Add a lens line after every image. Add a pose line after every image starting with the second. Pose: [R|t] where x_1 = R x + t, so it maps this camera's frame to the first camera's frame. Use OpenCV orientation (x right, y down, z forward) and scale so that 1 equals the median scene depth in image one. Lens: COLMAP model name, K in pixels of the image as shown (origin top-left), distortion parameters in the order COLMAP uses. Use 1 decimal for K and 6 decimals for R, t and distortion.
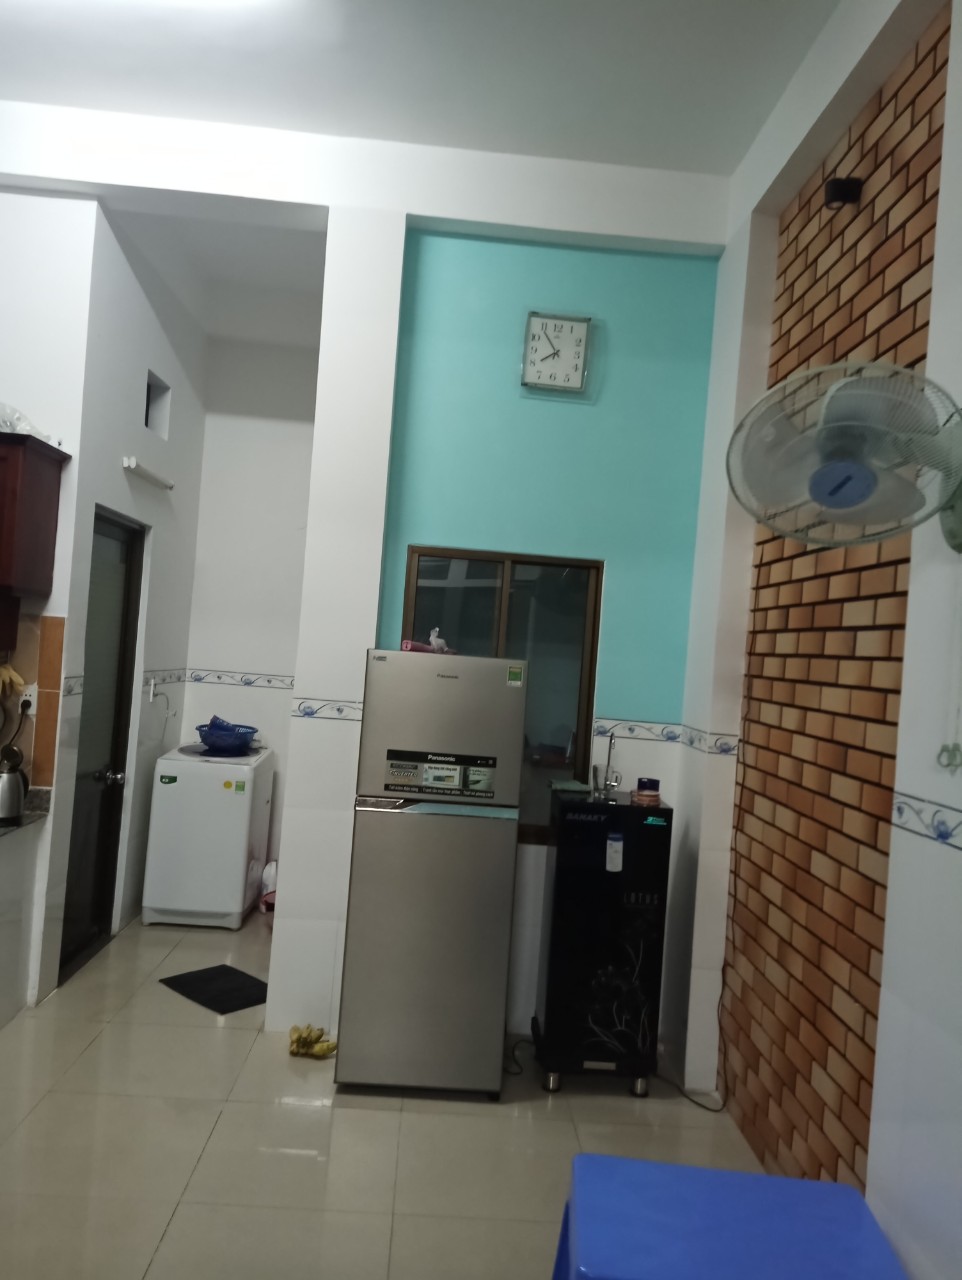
lens RADIAL K [[833.8, 0, 481.3], [0, 833.8, 658.5], [0, 0, 1]] dist [0.010052, 0.001307]
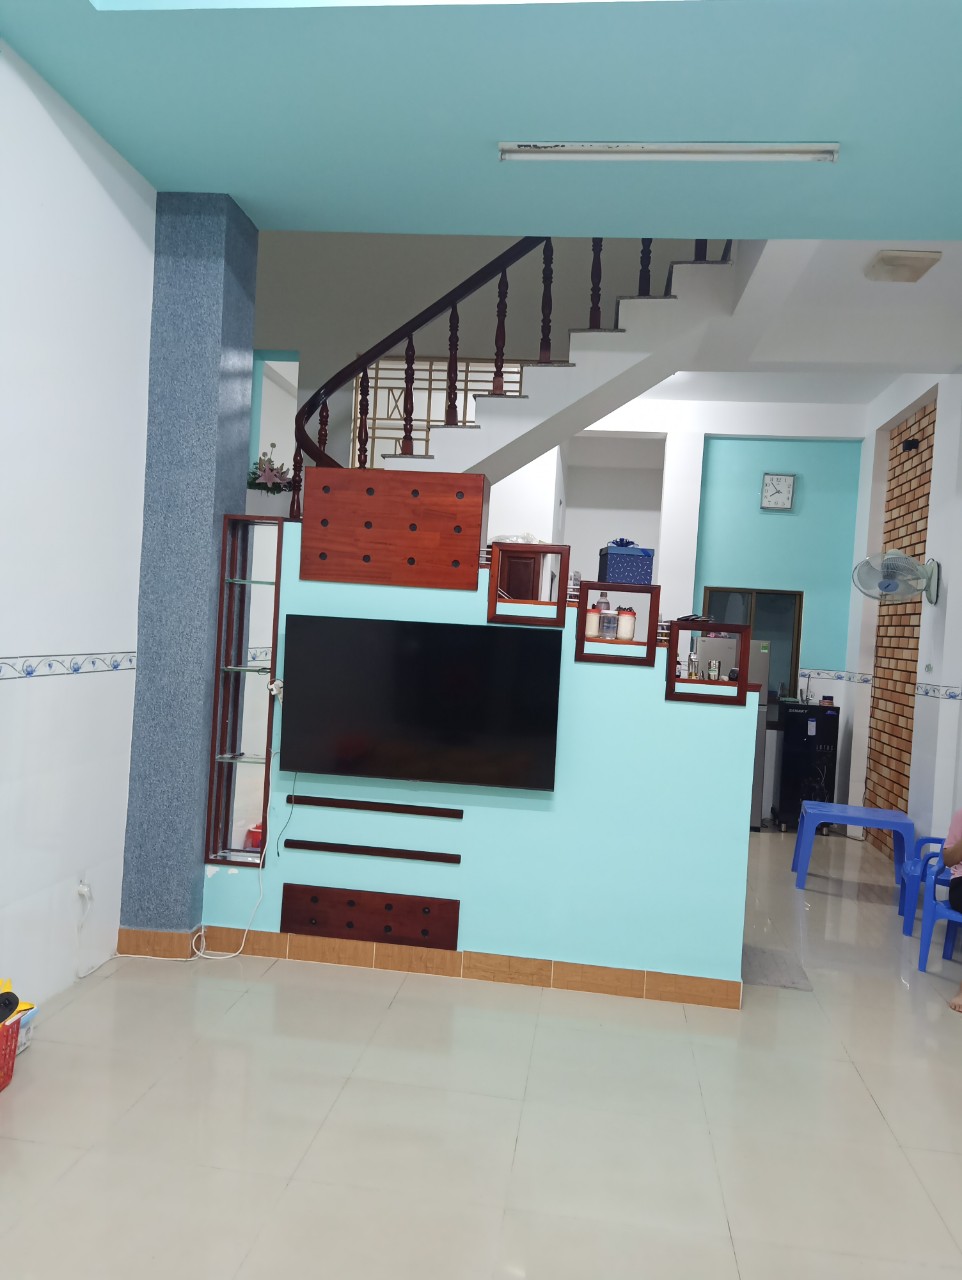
lens RADIAL K [[833.8, 0, 481.3], [0, 833.8, 658.5], [0, 0, 1]] dist [0.010052, 0.001307]
pose [[0.980880, -0.014174, -0.194096, -0.260424], [0.017710, 0.999707, 0.016492, -0.001632], [0.193805, -0.019614, 0.980844, -1.303730]]
